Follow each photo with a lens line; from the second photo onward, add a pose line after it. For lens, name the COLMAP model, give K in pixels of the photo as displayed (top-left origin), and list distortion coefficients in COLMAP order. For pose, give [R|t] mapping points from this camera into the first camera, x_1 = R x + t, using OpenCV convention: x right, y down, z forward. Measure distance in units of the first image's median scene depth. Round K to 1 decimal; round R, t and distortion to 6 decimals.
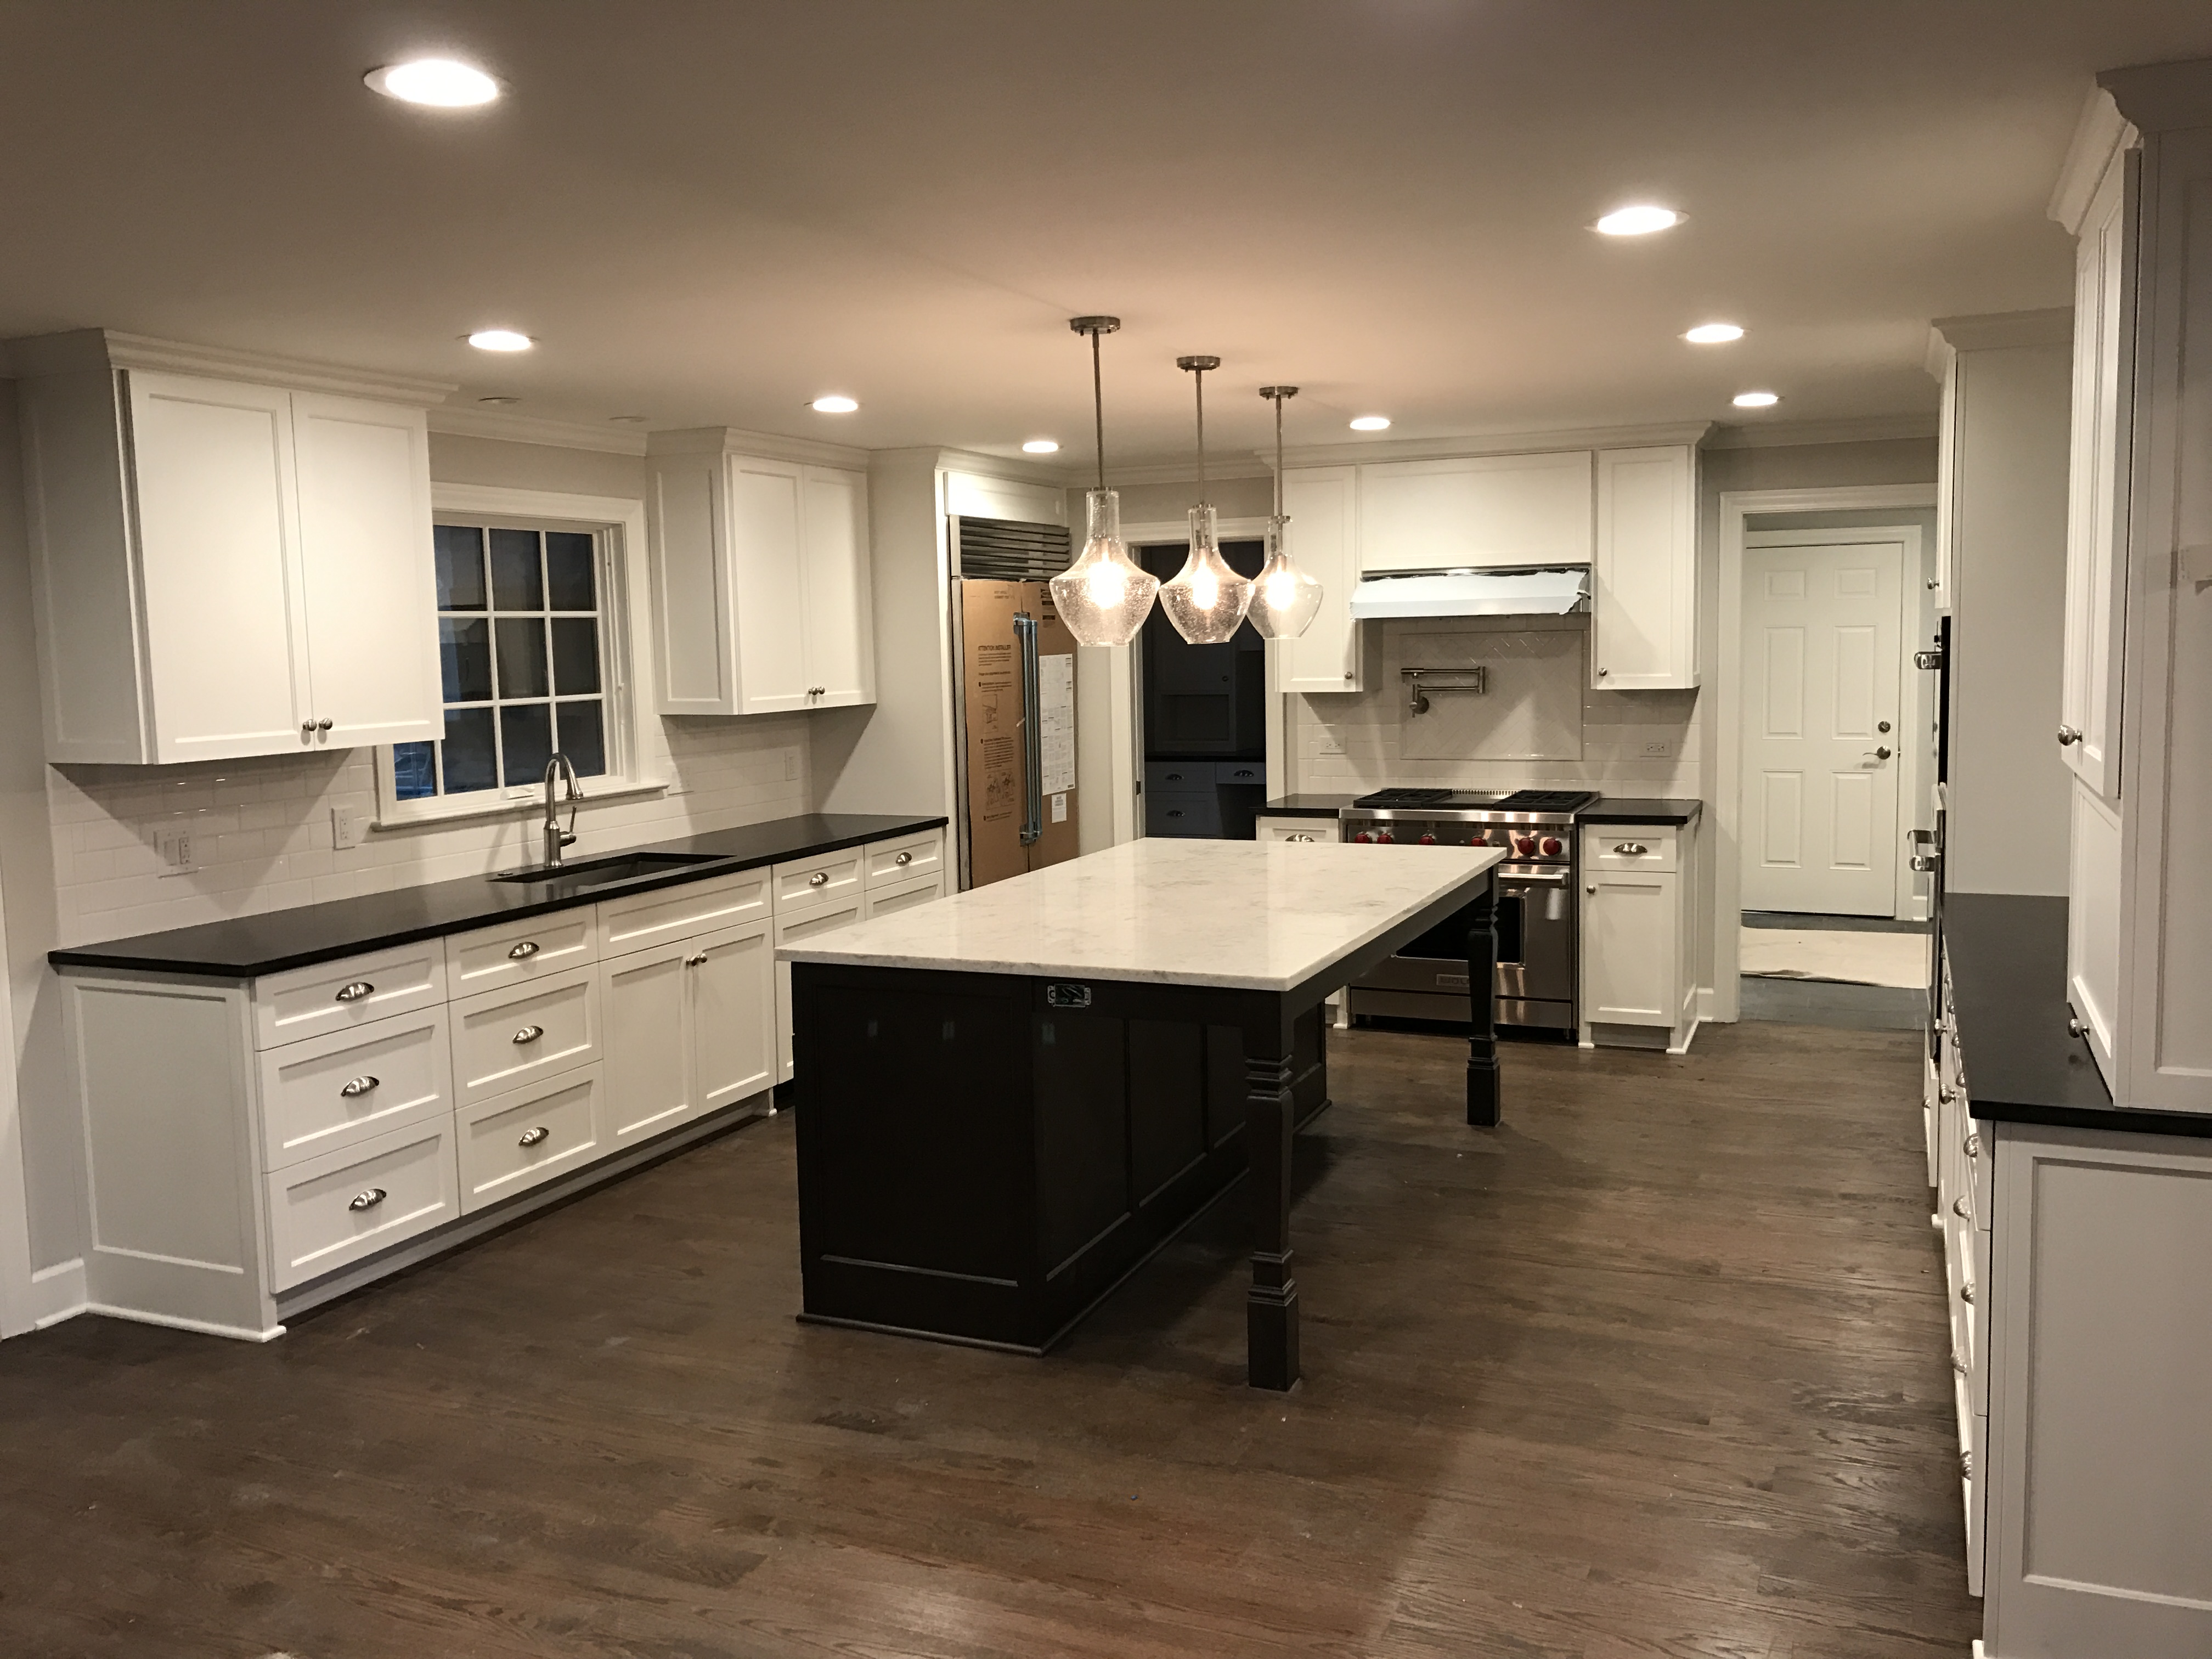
lens RADIAL K [[1823.6, 0, 1098.6], [0, 1823.6, 817.5], [0, 0, 1]] dist [0.028387, -0.007467]
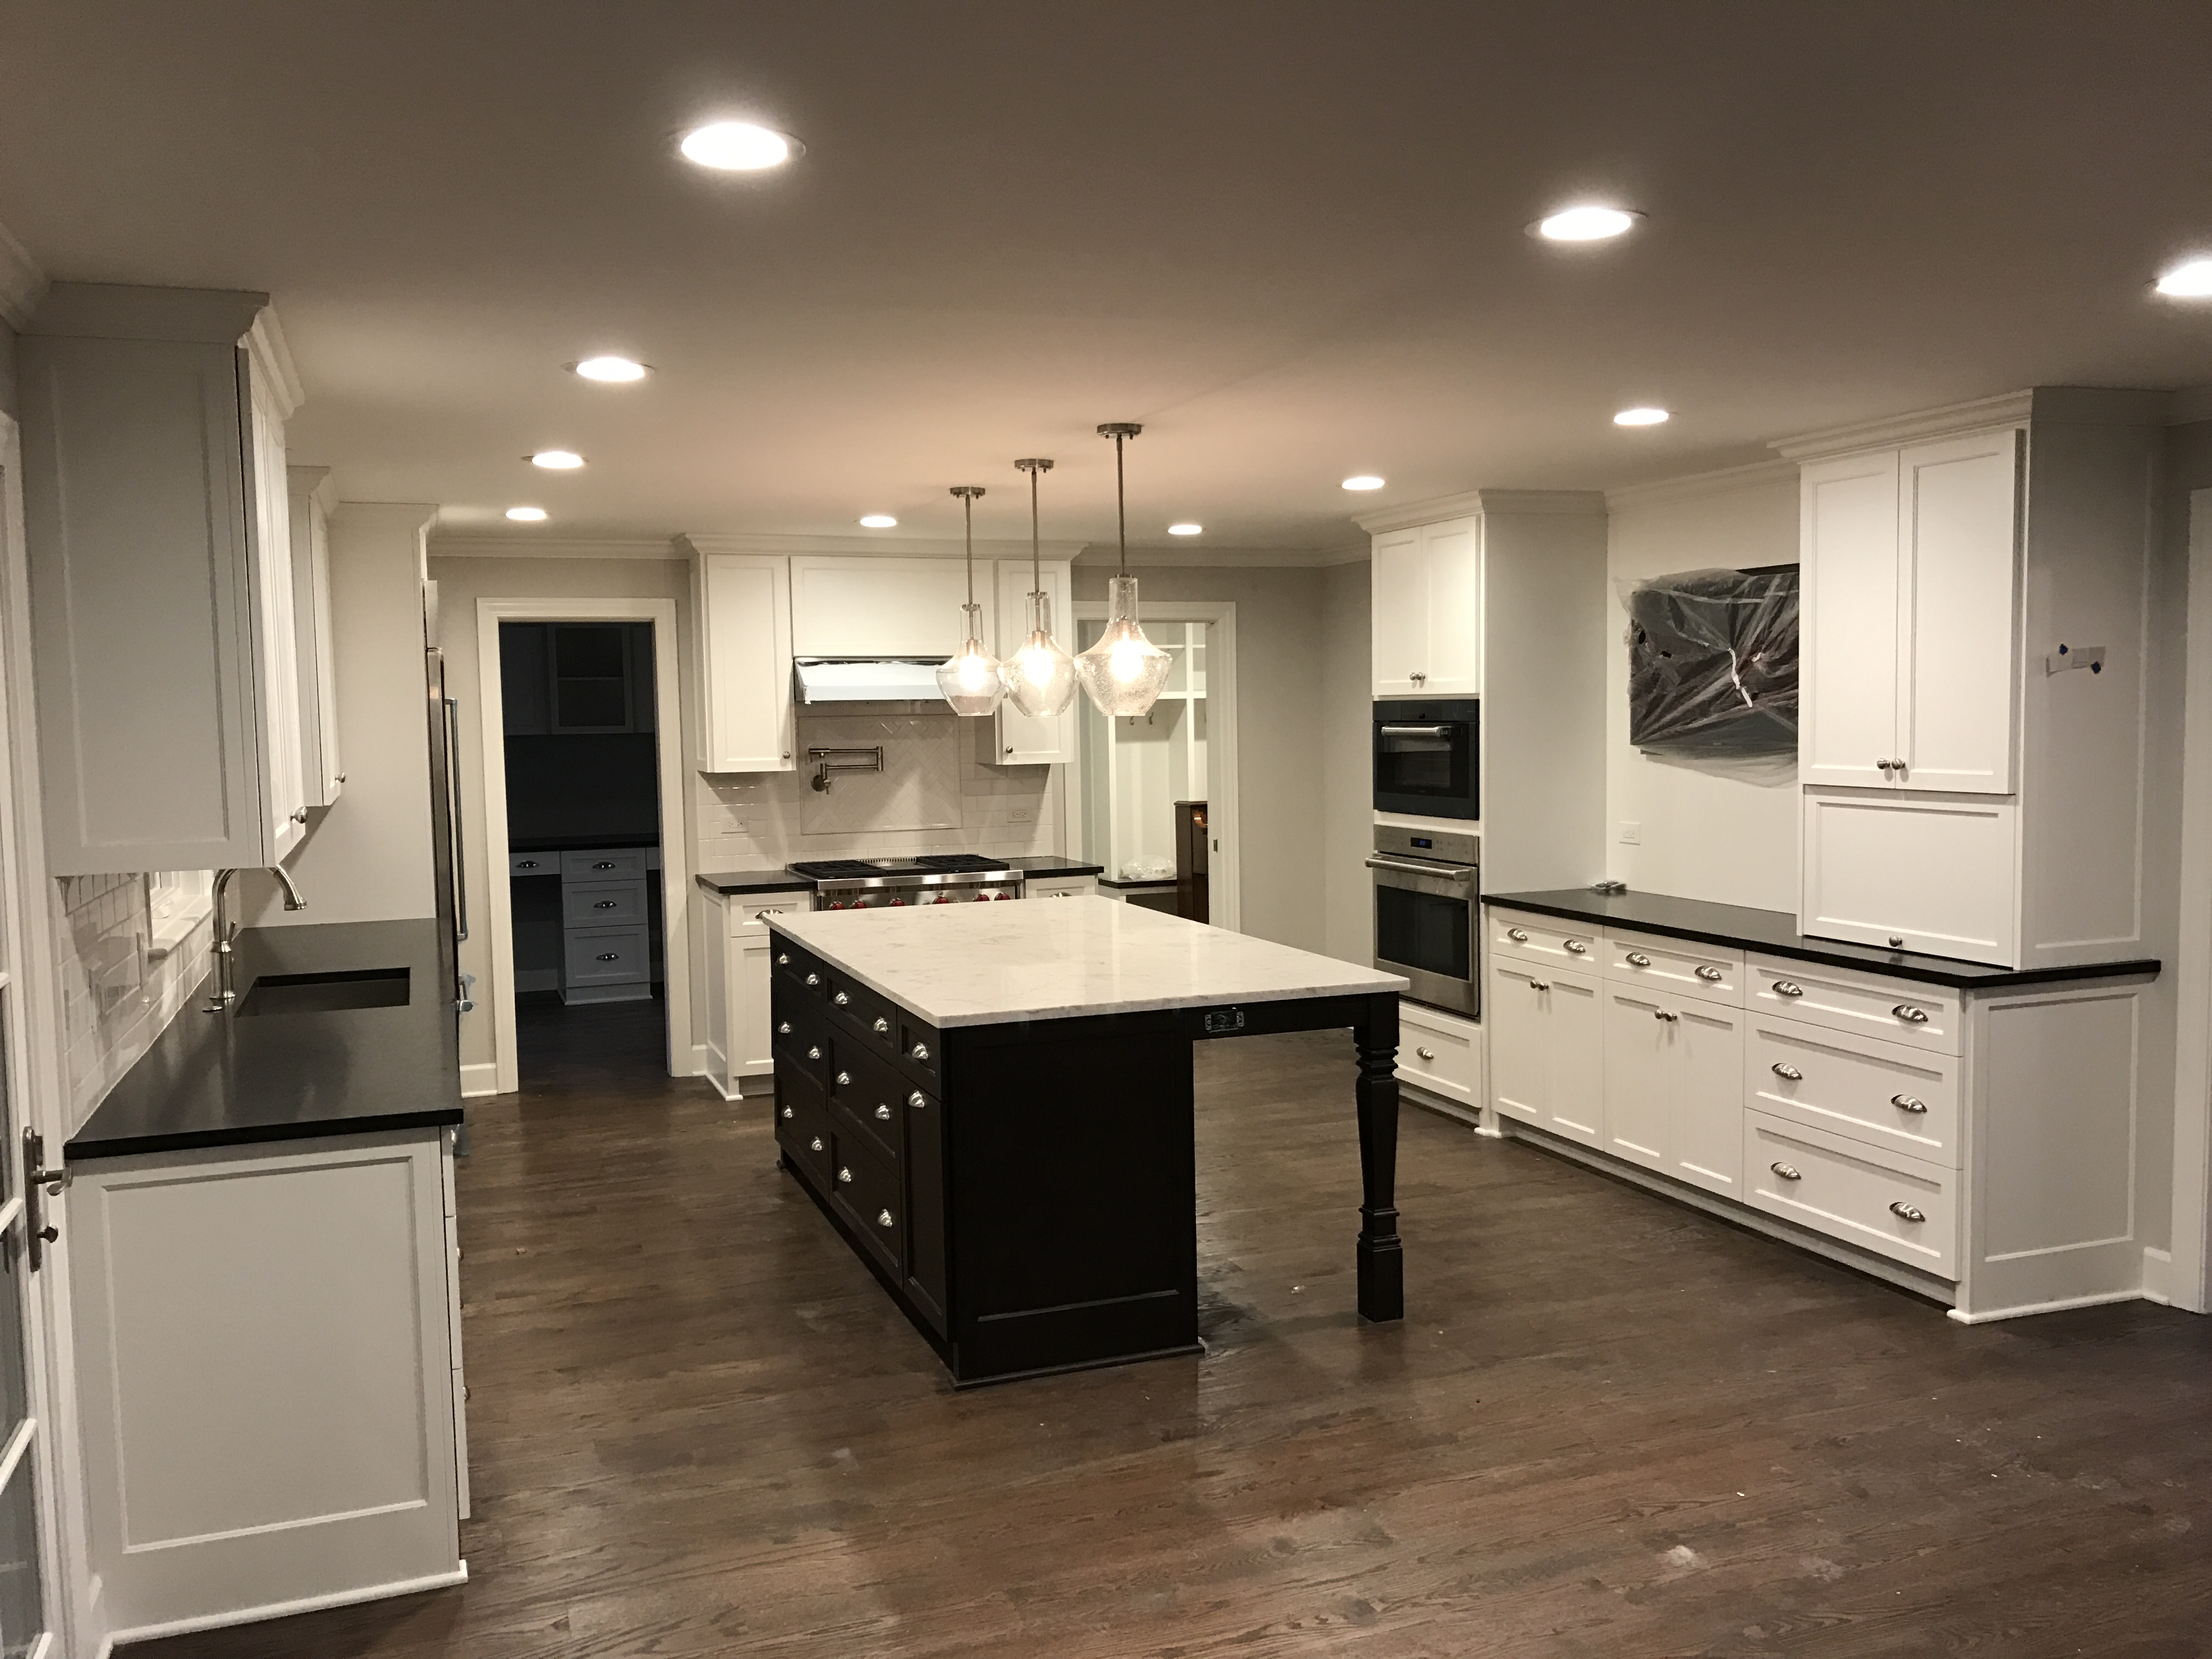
lens RADIAL K [[1823.6, 0, 1096.0], [0, 1823.6, 843.2], [0, 0, 1]] dist [0.028387, -0.007467]
pose [[0.716626, -0.044883, 0.696012, -0.522061], [0.073011, 0.997272, -0.010864, -0.003632], [-0.693626, 0.058602, 0.717948, 0.142776]]
